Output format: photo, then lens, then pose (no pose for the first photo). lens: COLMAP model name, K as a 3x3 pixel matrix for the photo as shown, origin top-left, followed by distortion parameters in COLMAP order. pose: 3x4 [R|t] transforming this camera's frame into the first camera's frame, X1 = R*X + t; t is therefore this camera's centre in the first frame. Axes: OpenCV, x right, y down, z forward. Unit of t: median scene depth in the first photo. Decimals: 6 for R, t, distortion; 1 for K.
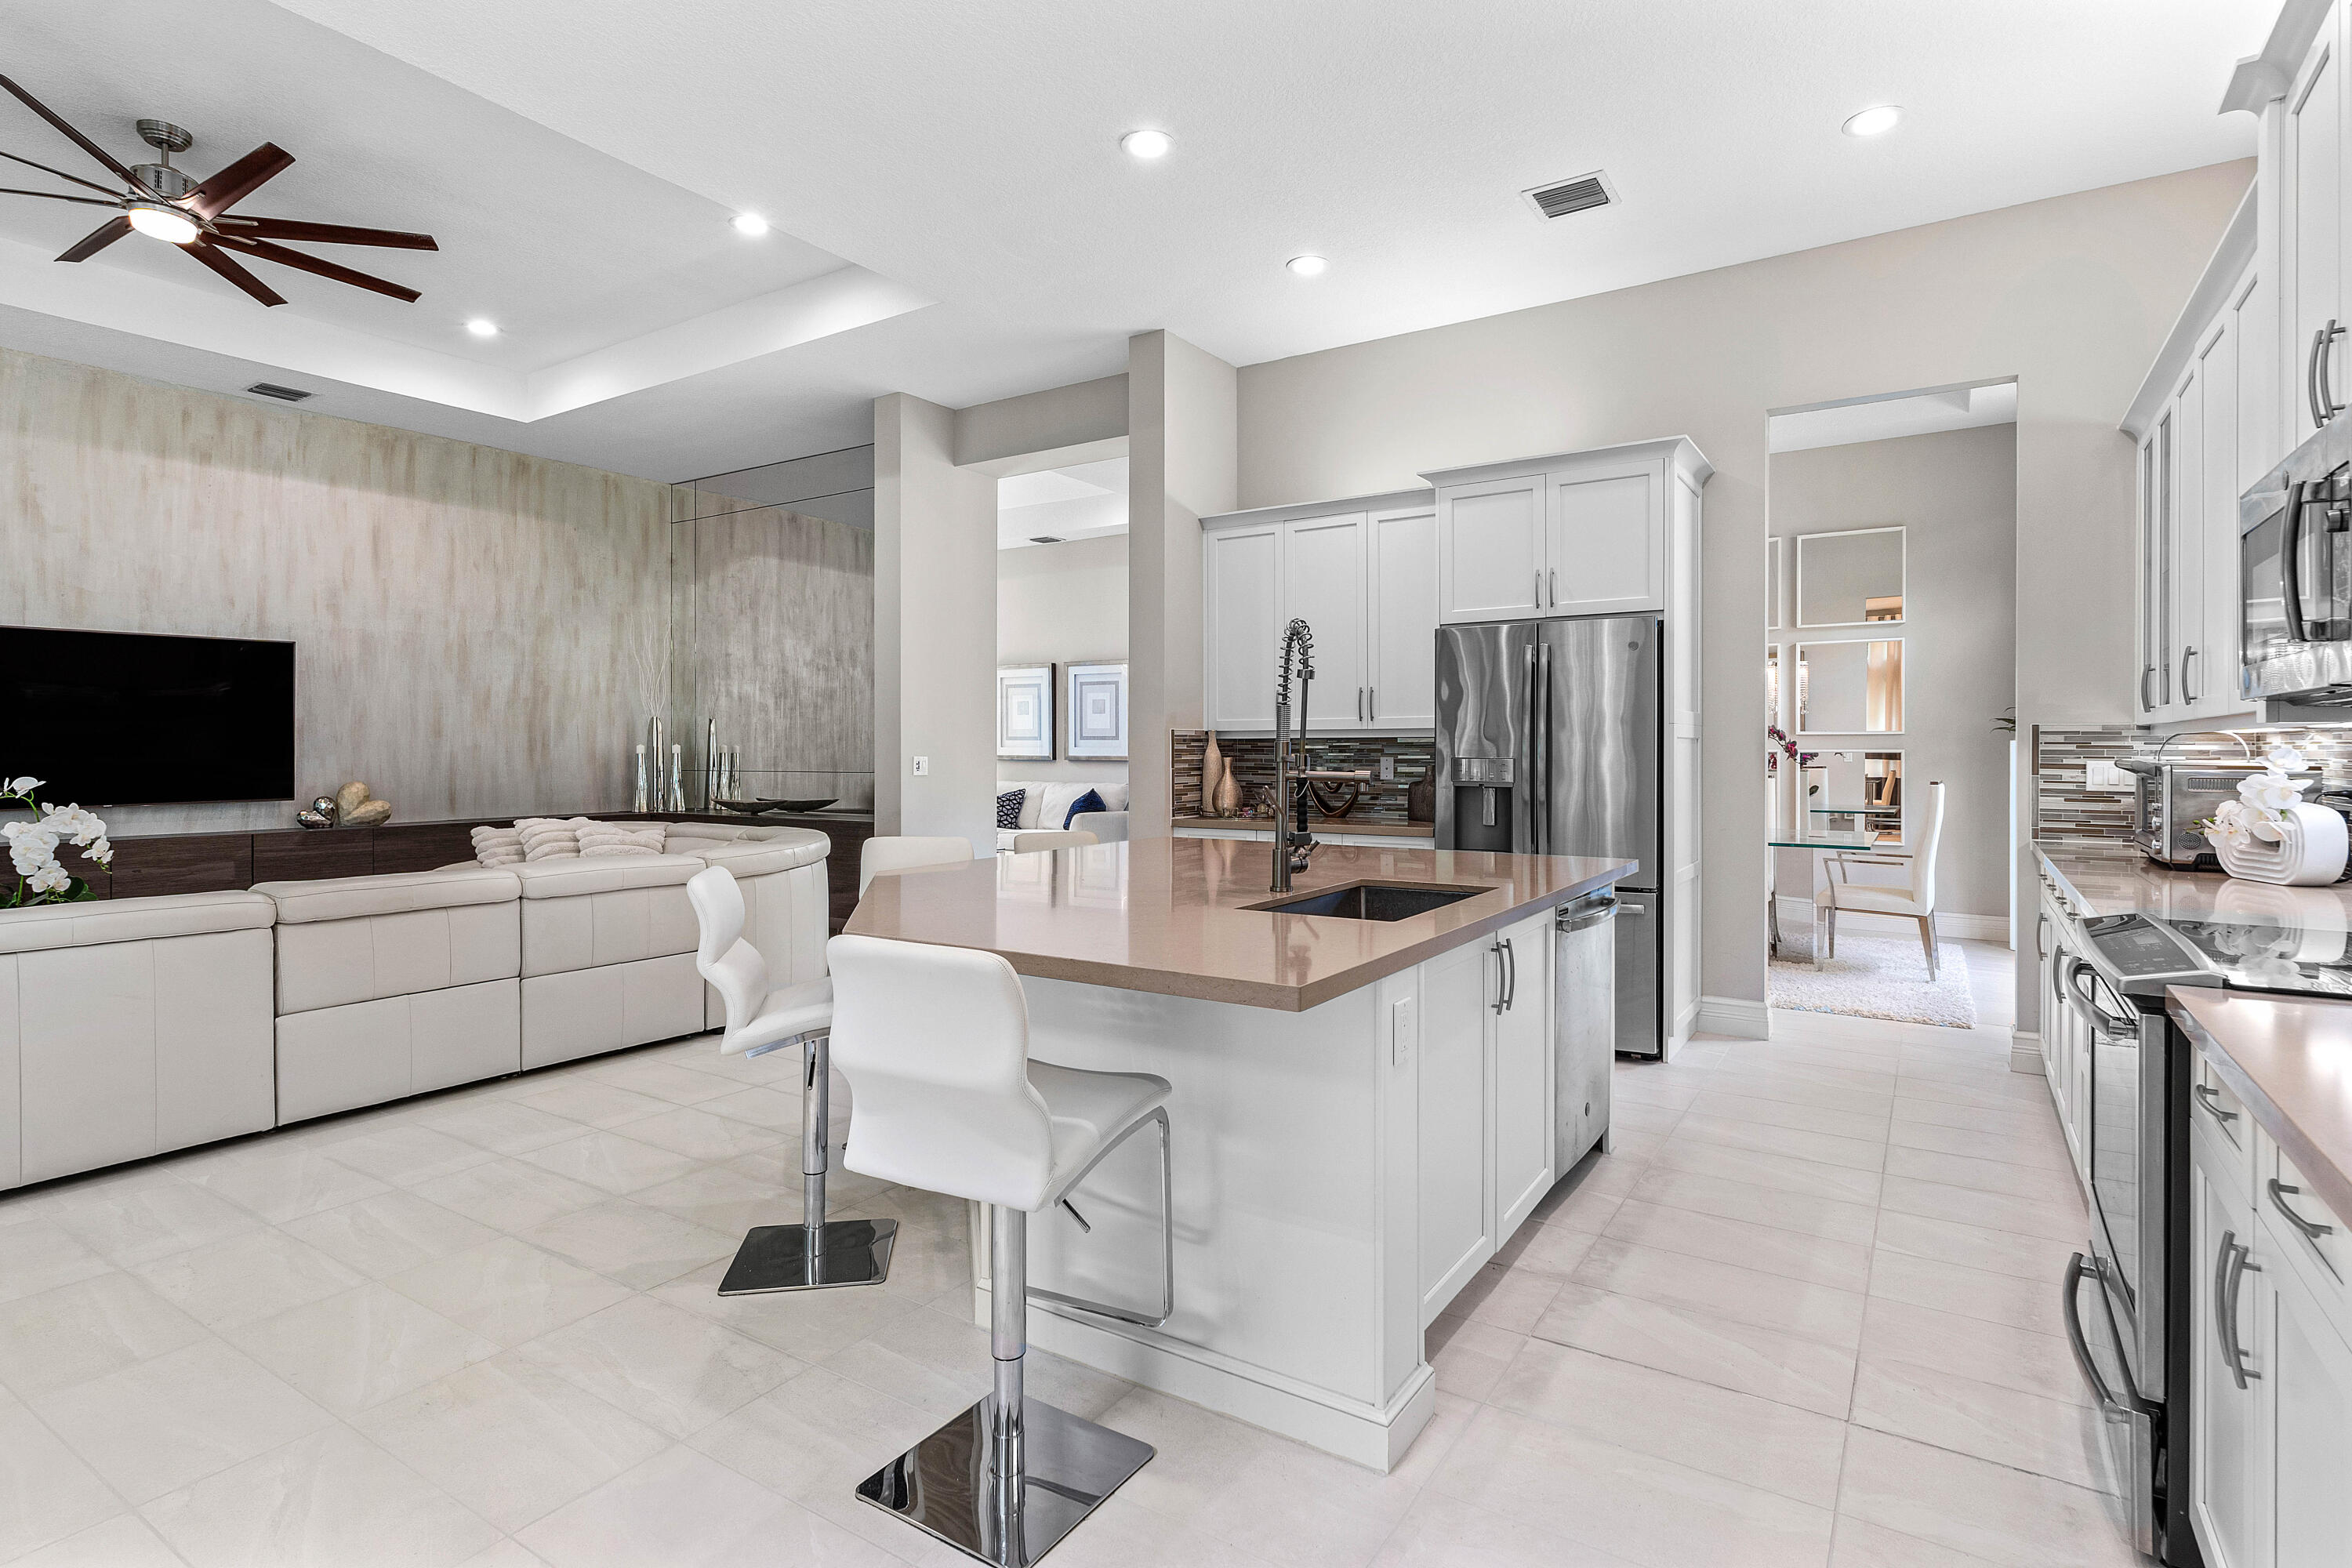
lens RADIAL K [[1170.1, 0, 1182.2], [0, 1170.1, 749.6], [0, 0, 1]] dist [0.005199, -0.002377]
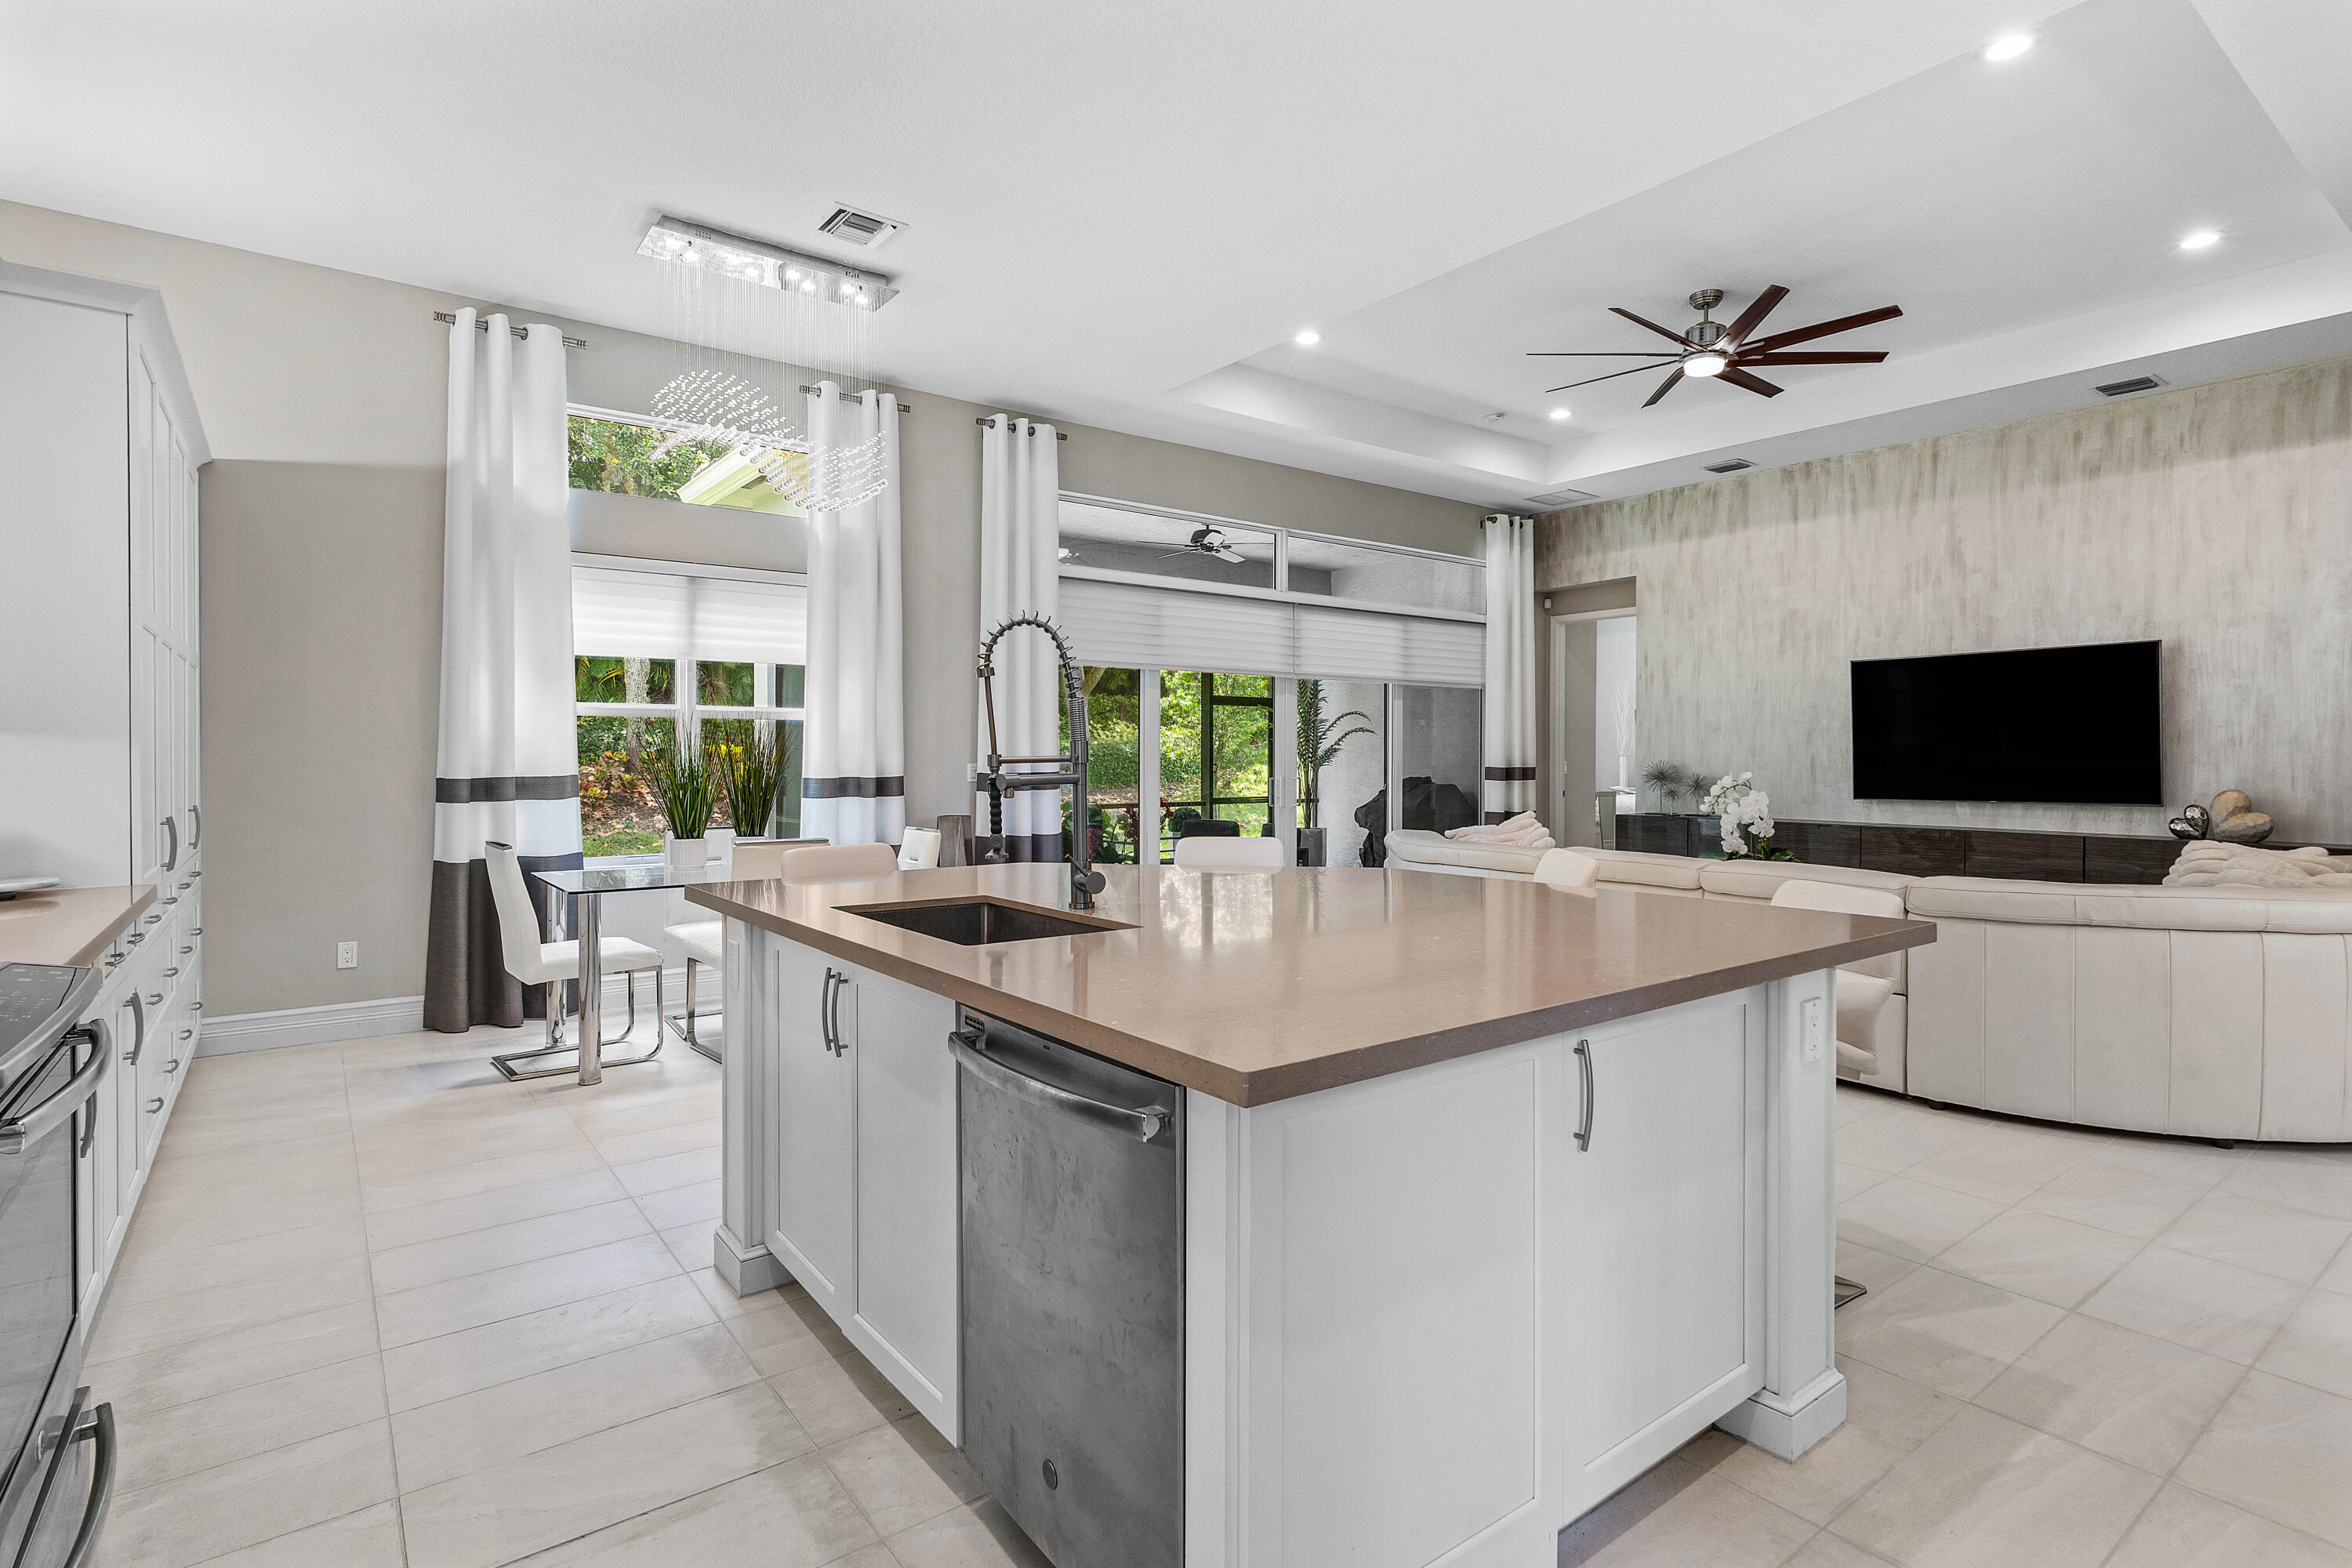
lens RADIAL K [[1170.1, 0, 1235.2], [0, 1170.1, 756.1], [0, 0, 1]] dist [0.005199, -0.002377]
pose [[-0.320224, 0.002389, -0.947339, 0.378357], [-0.002261, 0.999992, 0.003286, 0.000661], [0.947339, 0.003194, -0.320216, 0.590367]]
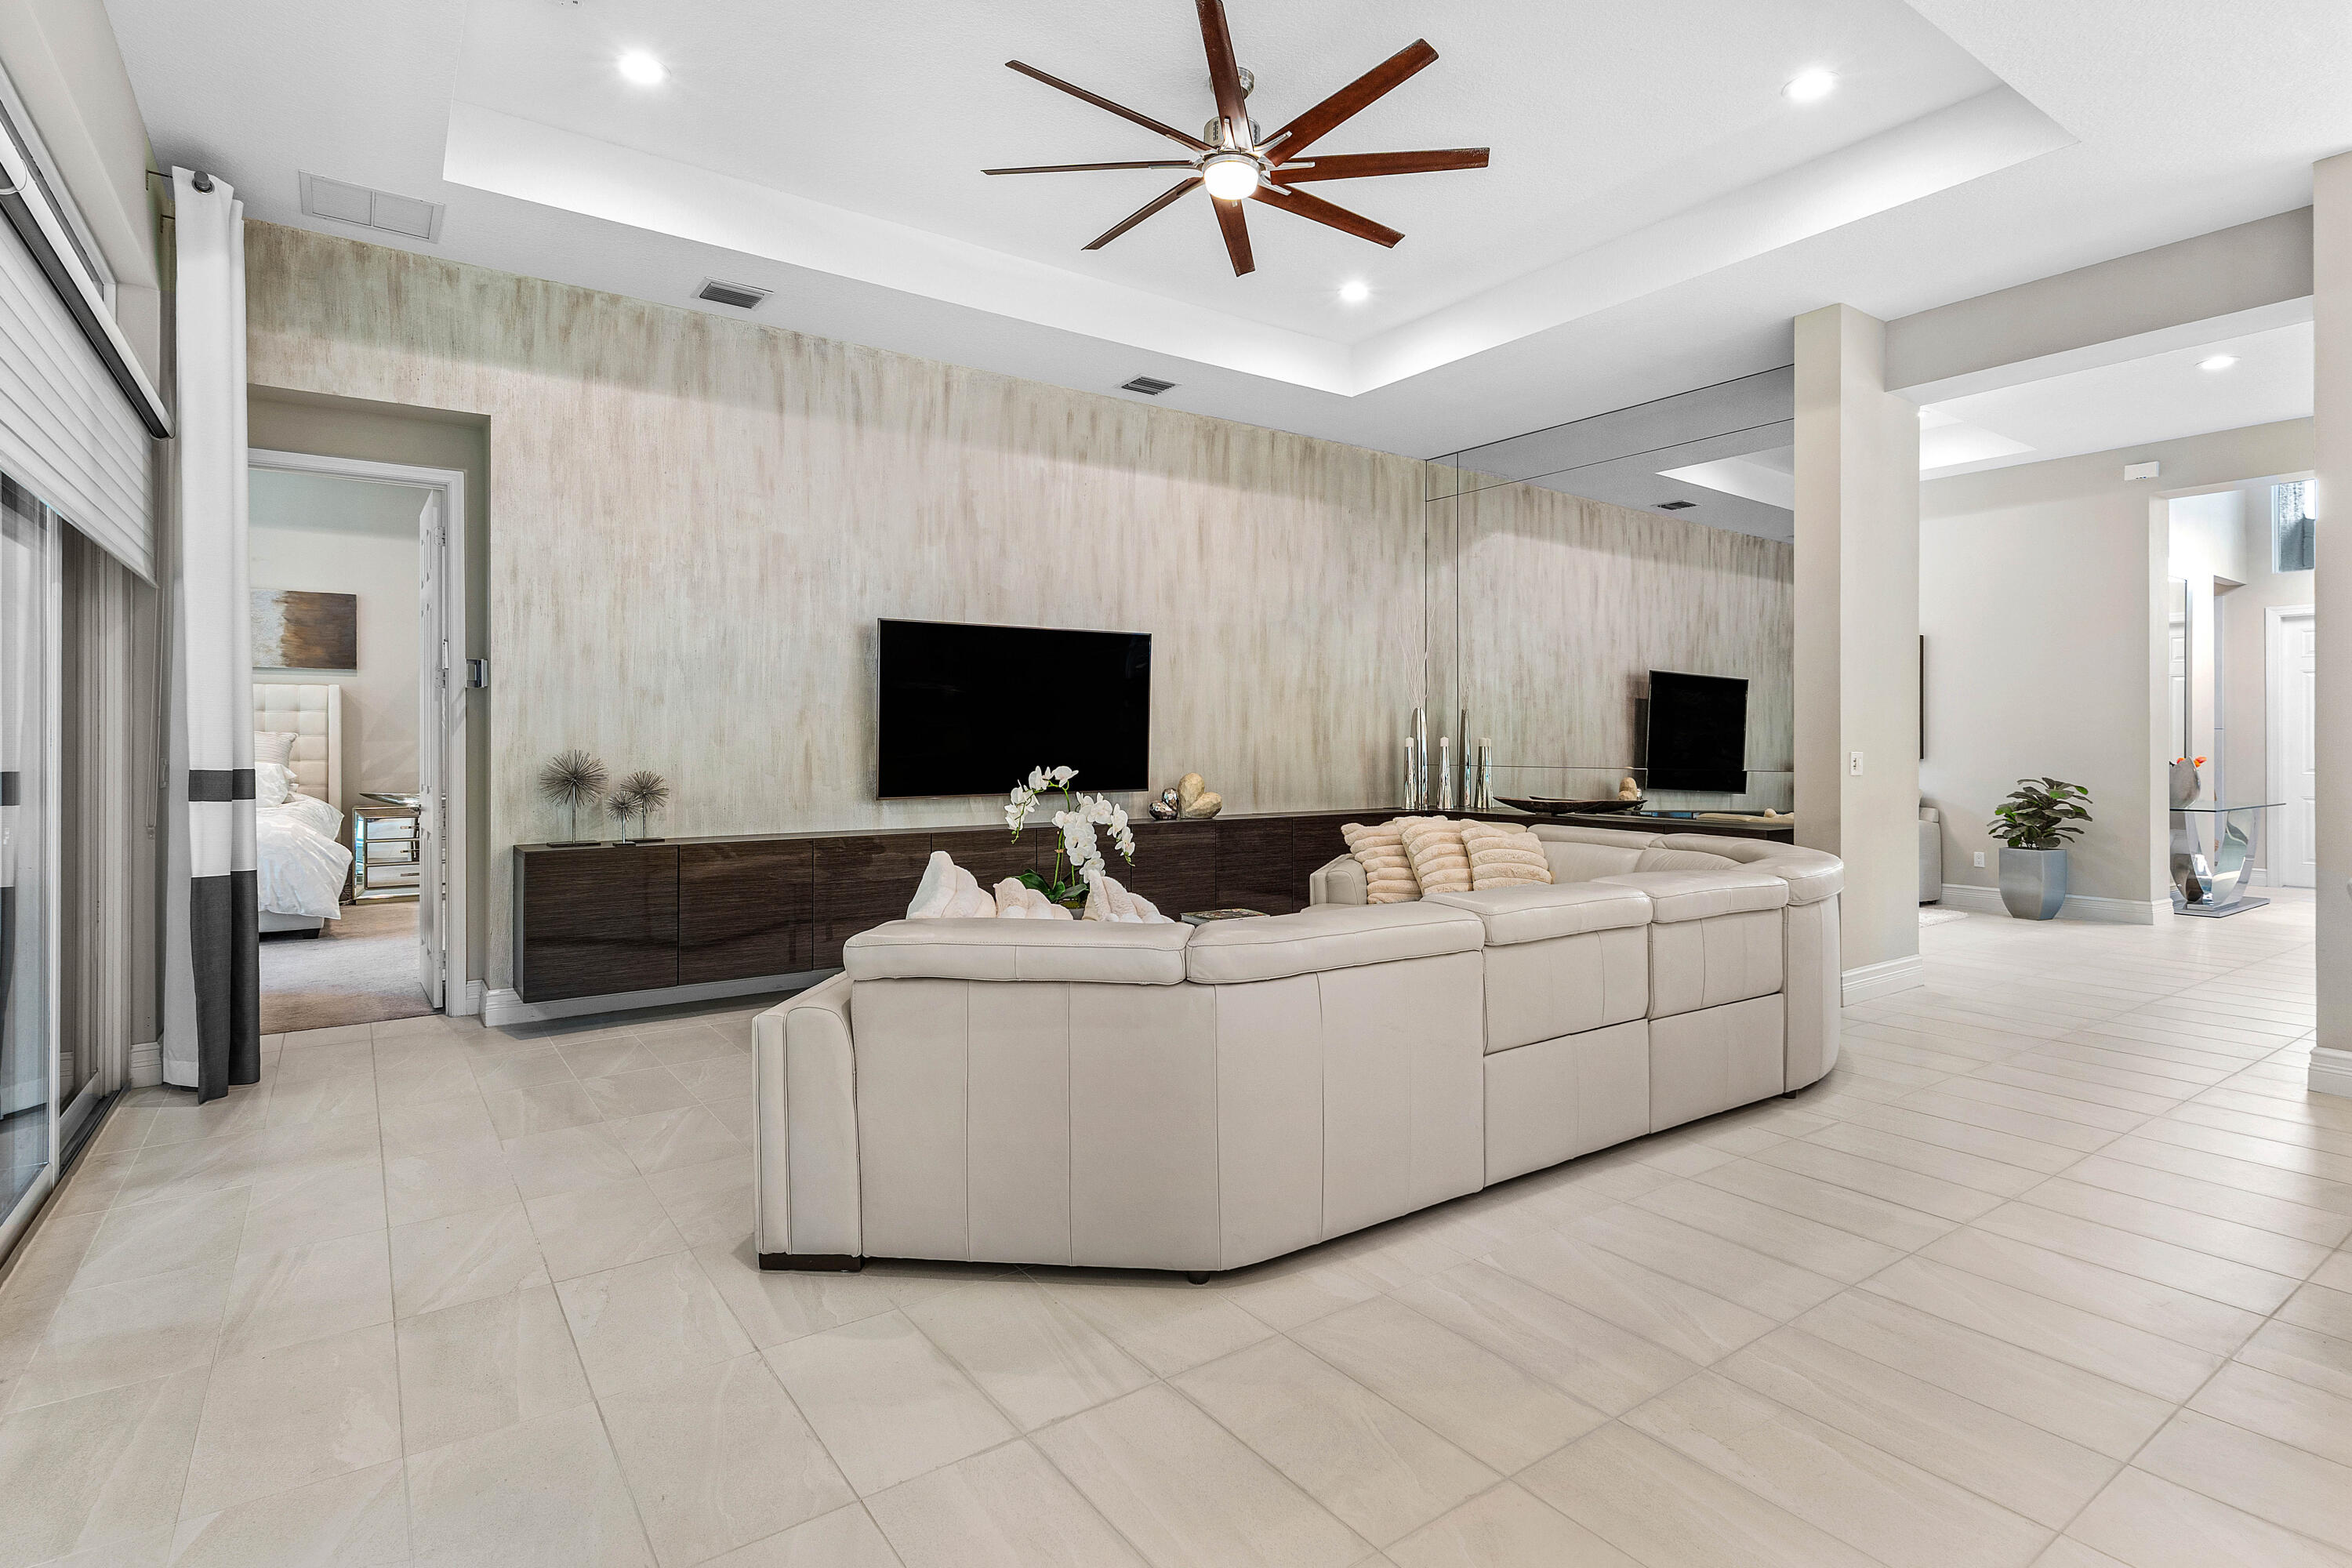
lens RADIAL K [[1170.1, 0, 1178.3], [0, 1170.1, 742.6], [0, 0, 1]] dist [0.005199, -0.002377]
pose [[0.927486, 0.003962, -0.373836, -0.355269], [-0.004671, 0.999989, -0.000990, 0.002382], [0.373828, 0.002664, 0.927494, 0.074546]]
